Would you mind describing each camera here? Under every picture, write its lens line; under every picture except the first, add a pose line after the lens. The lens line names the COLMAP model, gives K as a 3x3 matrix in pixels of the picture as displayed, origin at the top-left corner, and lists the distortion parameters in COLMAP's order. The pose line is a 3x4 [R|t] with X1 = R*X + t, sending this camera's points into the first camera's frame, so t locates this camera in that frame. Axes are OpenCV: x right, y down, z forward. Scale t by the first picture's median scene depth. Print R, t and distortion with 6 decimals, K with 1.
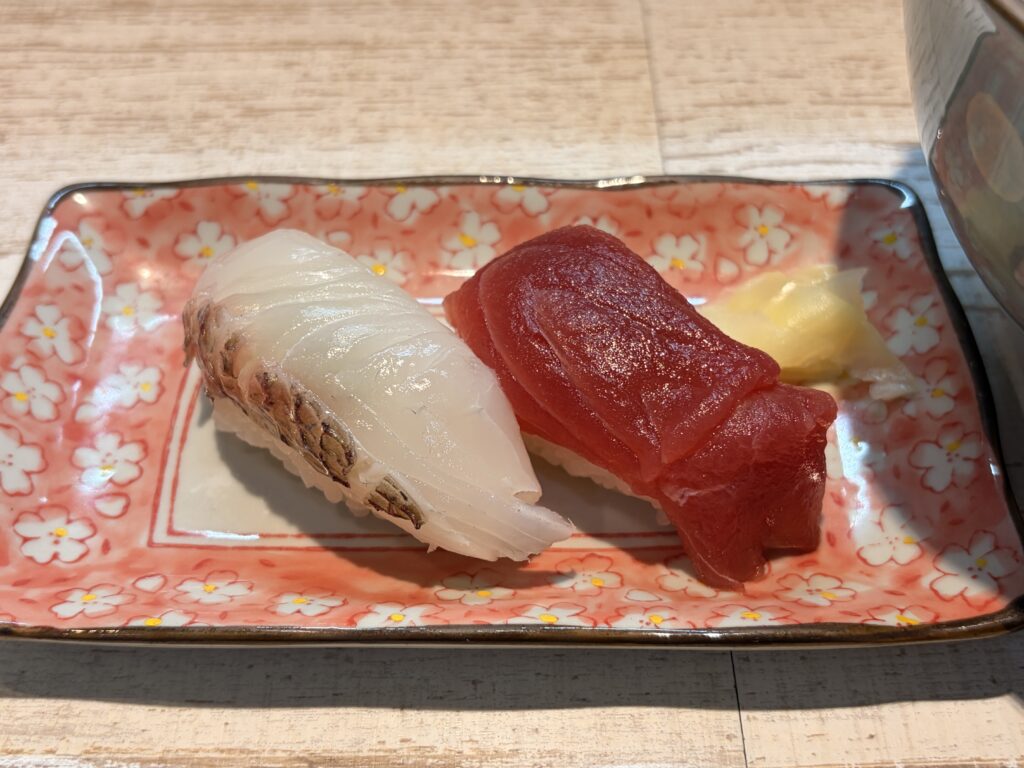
lens RADIAL K [[1272.6, 0, 512.0], [0, 1272.6, 384.0], [0, 0, 1]] dist [0.243980, -1.331168]
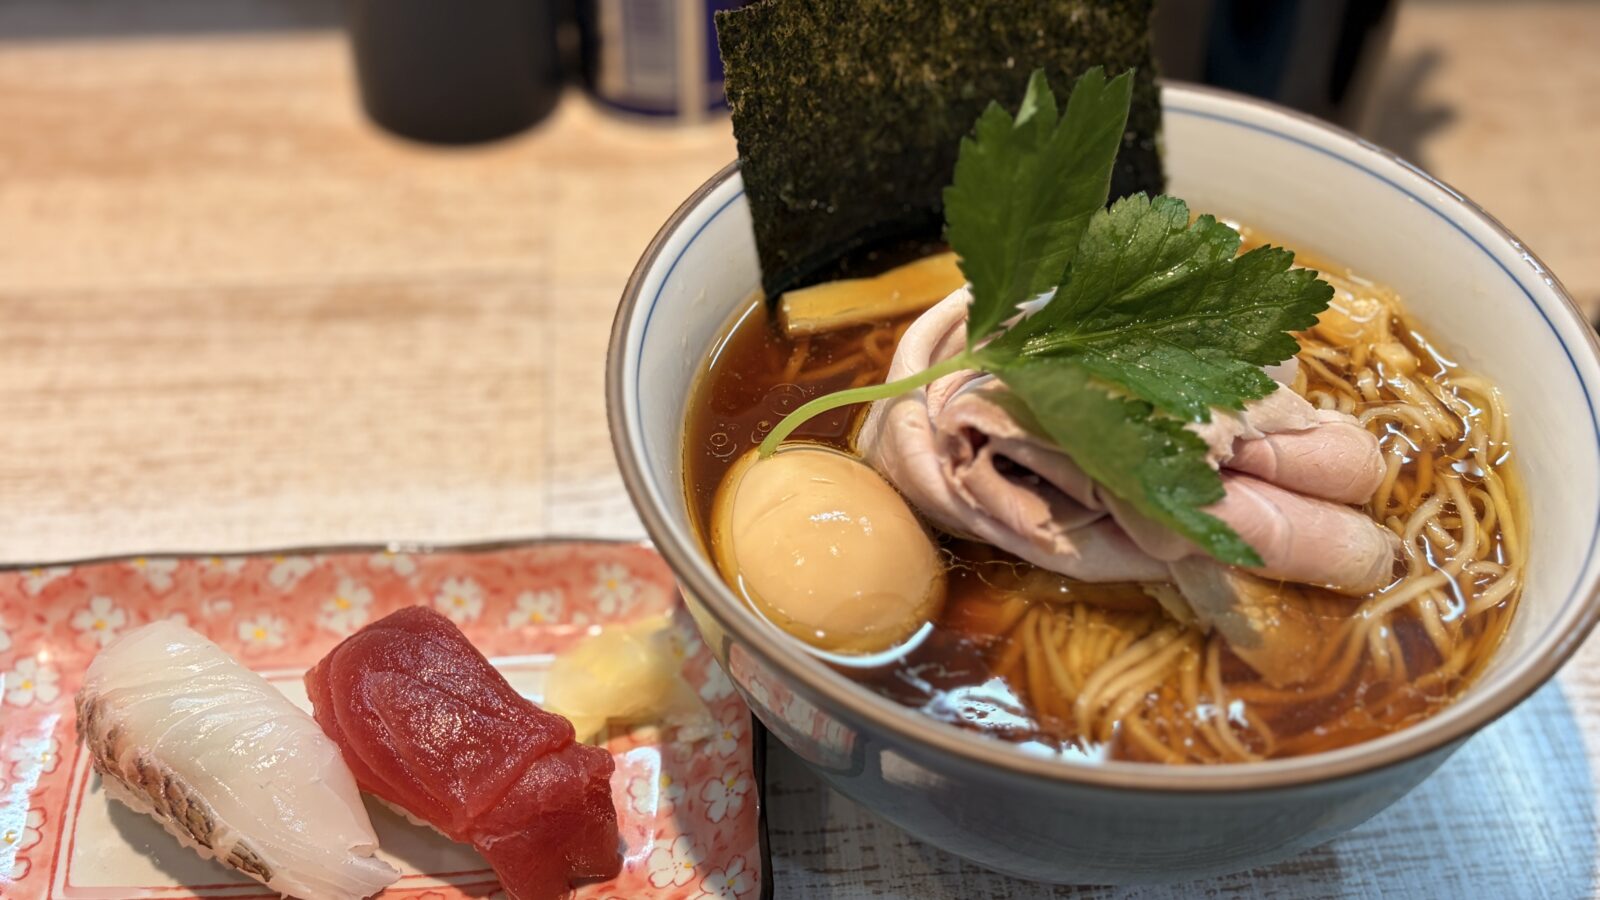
lens RADIAL K [[1821.2, 0, 800.0], [0, 1821.2, 450.0], [0, 0, 1]] dist [0.113435, -0.538111]
pose [[0.993436, -0.030759, 0.110175, 0.219392], [0.039652, 0.996049, -0.079458, -0.121187], [-0.107296, 0.083305, 0.990731, -0.722707]]
